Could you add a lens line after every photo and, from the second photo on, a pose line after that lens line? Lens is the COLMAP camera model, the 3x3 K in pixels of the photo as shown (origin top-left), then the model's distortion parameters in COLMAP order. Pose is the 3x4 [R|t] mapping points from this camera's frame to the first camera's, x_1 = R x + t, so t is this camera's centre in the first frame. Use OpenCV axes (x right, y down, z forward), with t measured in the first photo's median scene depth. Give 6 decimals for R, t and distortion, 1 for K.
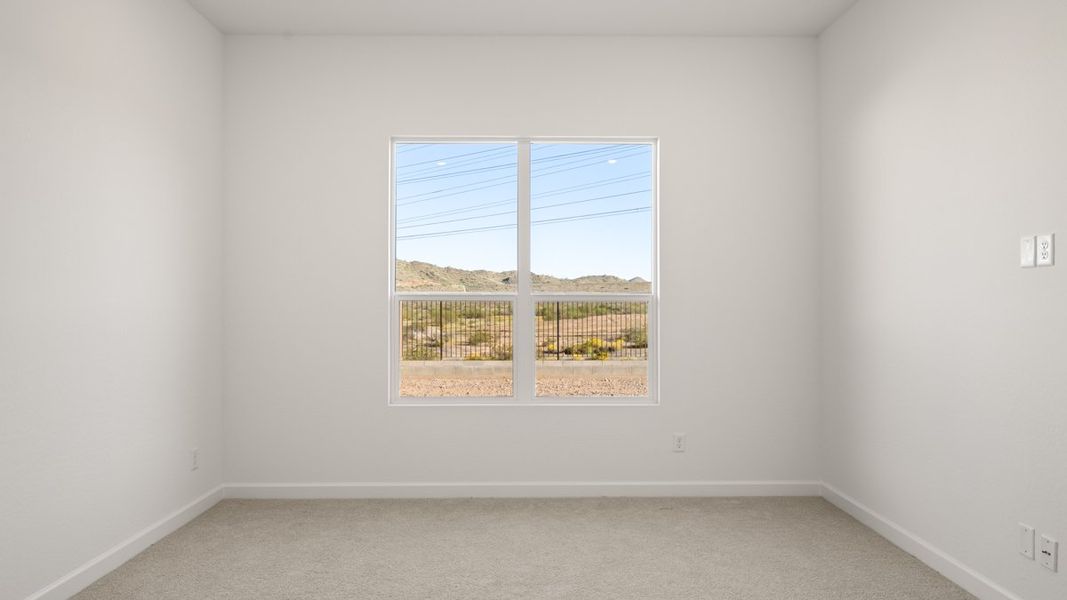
lens RADIAL K [[644.2, 0, 538.1], [0, 644.2, 301.3], [0, 0, 1]] dist [0.007581, -0.000016]
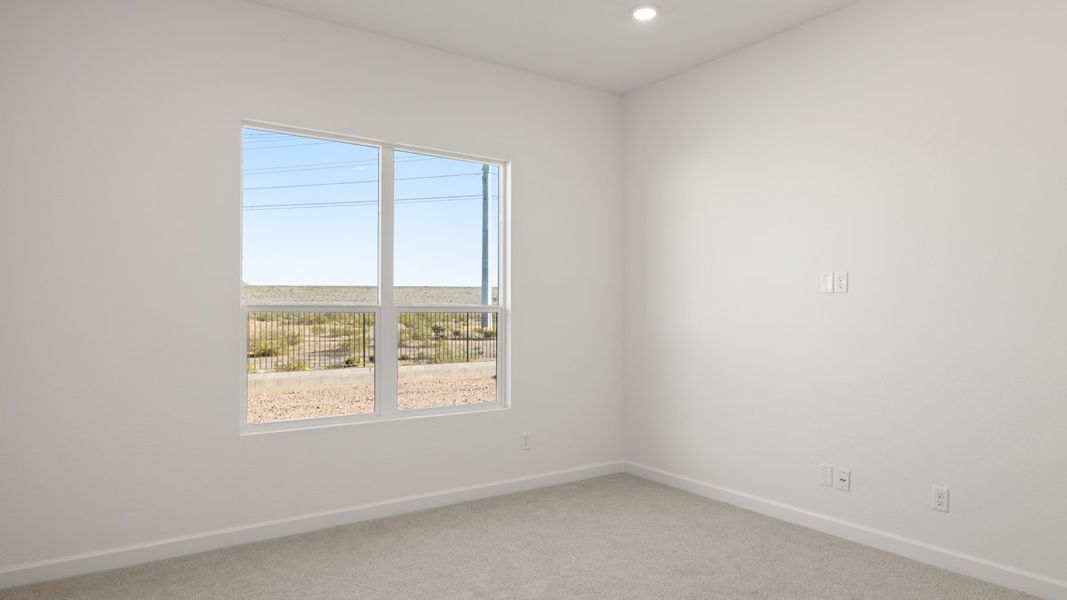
lens RADIAL K [[644.2, 0, 538.1], [0, 644.2, 301.3], [0, 0, 1]] dist [0.007581, -0.000016]
pose [[0.831265, 0.009747, 0.555792, -0.373769], [-0.005155, 0.999938, -0.009826, -0.008502], [-0.555853, 0.005303, 0.831264, 0.073039]]
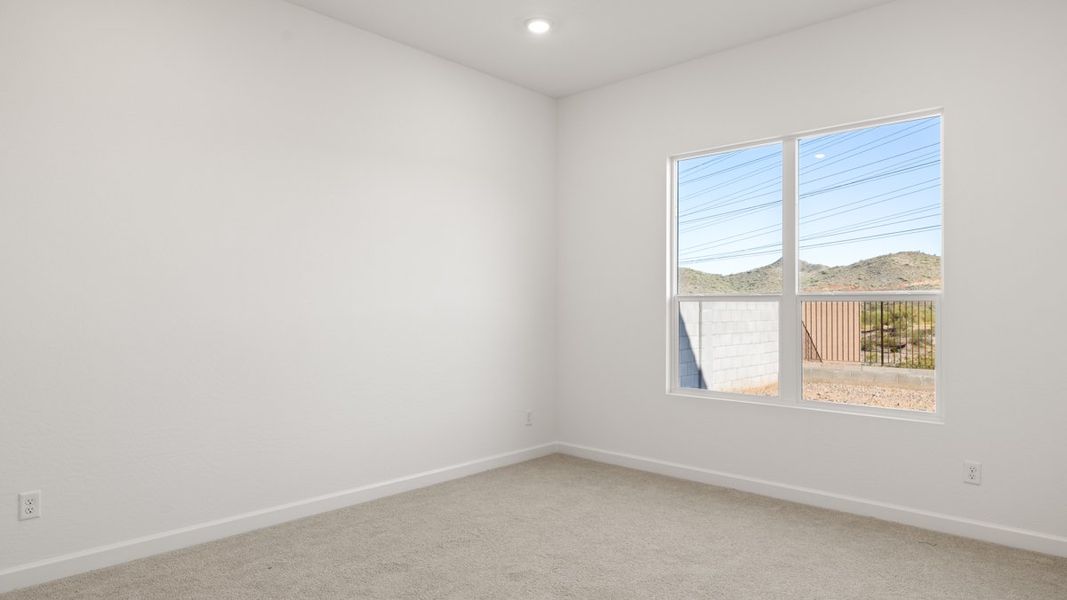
lens RADIAL K [[644.2, 0, 538.1], [0, 644.2, 301.3], [0, 0, 1]] dist [0.007581, -0.000016]
pose [[0.727494, -0.003531, -0.686105, 0.381254], [0.002896, 0.999994, -0.002075, 0.000555], [0.686108, -0.000478, 0.727499, 0.018976]]
